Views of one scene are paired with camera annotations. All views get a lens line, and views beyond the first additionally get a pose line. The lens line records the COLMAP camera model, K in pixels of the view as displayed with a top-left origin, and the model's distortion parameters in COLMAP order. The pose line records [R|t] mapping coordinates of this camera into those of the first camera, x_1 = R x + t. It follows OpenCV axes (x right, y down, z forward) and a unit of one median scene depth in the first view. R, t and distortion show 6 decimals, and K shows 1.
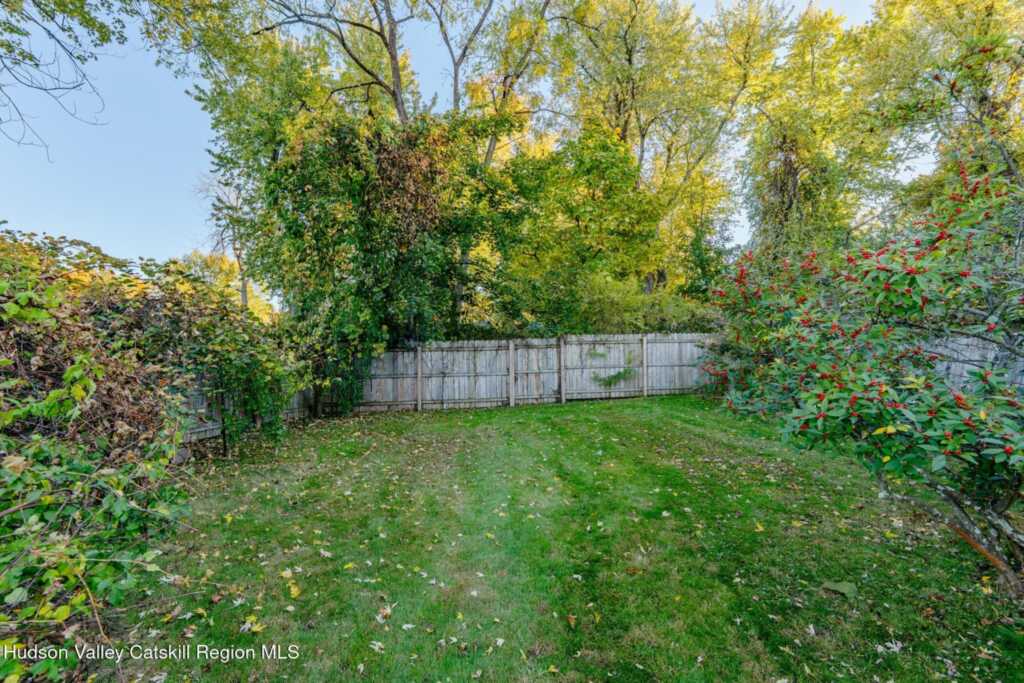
lens RADIAL K [[422.3, 0, 506.9], [0, 422.3, 335.4], [0, 0, 1]] dist [0.001290, 0.000085]
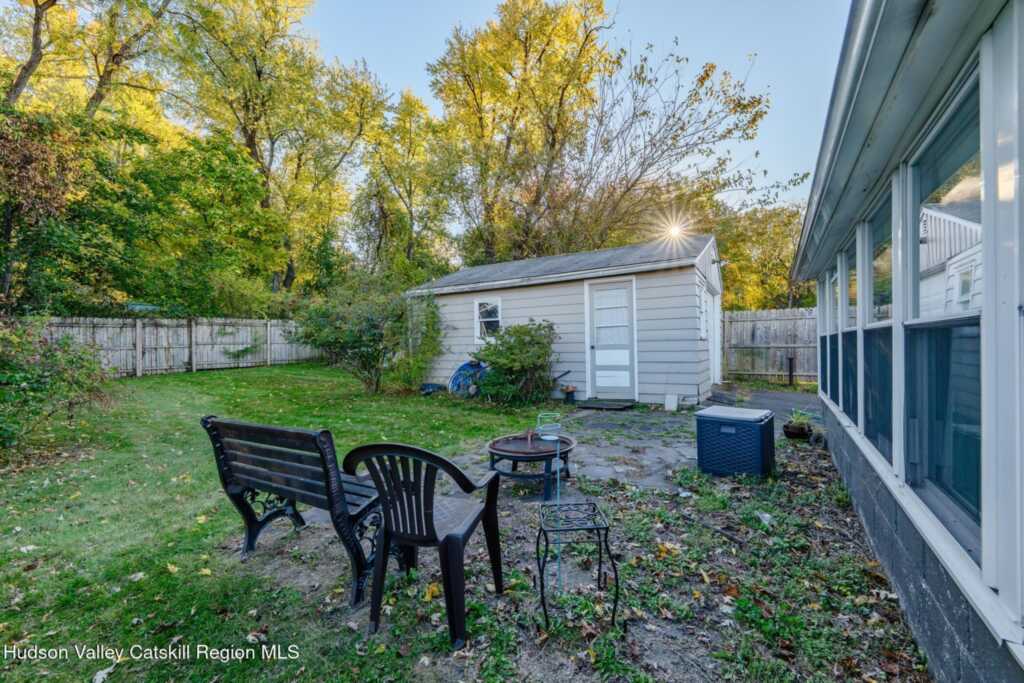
lens RADIAL K [[432.6, 0, 532.4], [0, 432.6, 351.4], [0, 0, 1]] dist [0.002101, -0.000028]
pose [[0.663484, -0.005271, 0.748172, -0.155624], [-0.038358, 0.998420, 0.041051, 0.009220], [-0.747206, -0.055935, 0.662234, -0.570517]]
